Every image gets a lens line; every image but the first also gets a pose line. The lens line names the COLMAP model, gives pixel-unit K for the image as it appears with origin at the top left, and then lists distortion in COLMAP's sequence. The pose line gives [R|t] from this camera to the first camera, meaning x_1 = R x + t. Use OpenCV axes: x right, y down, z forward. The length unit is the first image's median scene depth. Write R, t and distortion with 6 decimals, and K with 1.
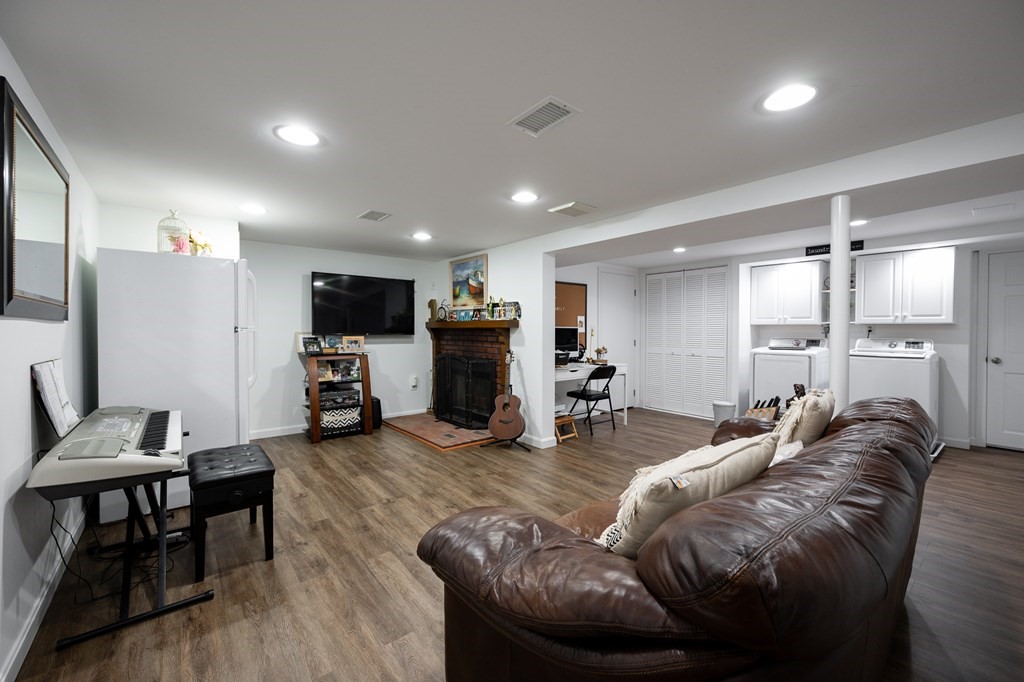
lens RADIAL K [[401.9, 0, 514.8], [0, 401.9, 336.7], [0, 0, 1]] dist [0.002403, 0.000097]
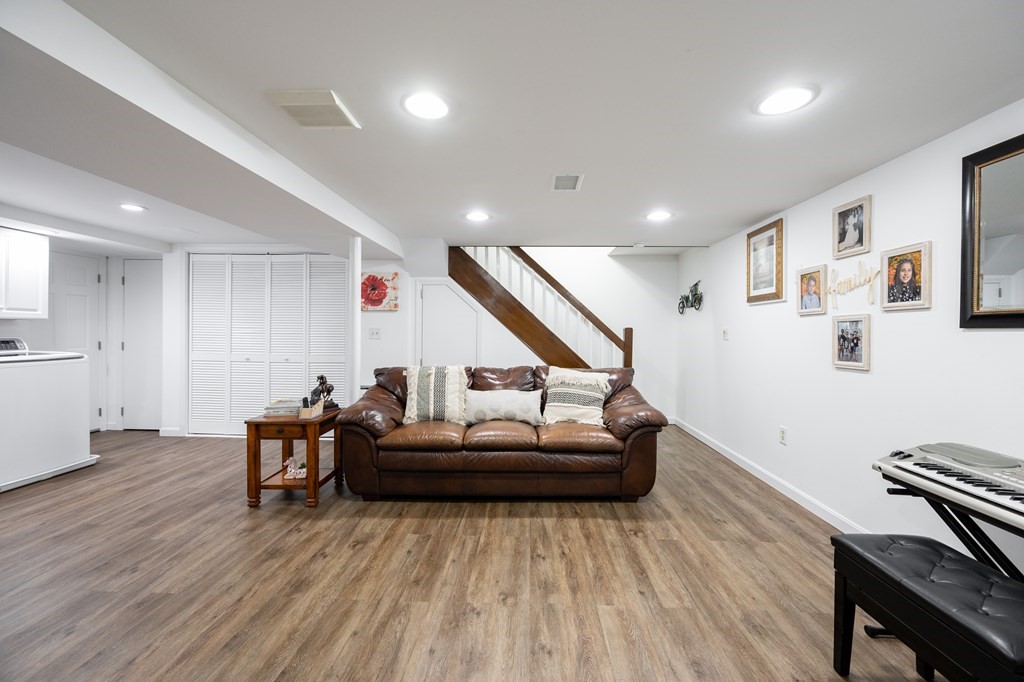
lens RADIAL K [[401.9, 0, 516.8], [0, 401.9, 332.0], [0, 0, 1]] dist [0.002403, 0.000097]
pose [[-0.742125, -0.010710, 0.670176, -0.449737], [0.000814, 0.999857, 0.016880, -0.026023], [-0.670261, 0.013072, -0.742010, 1.287516]]
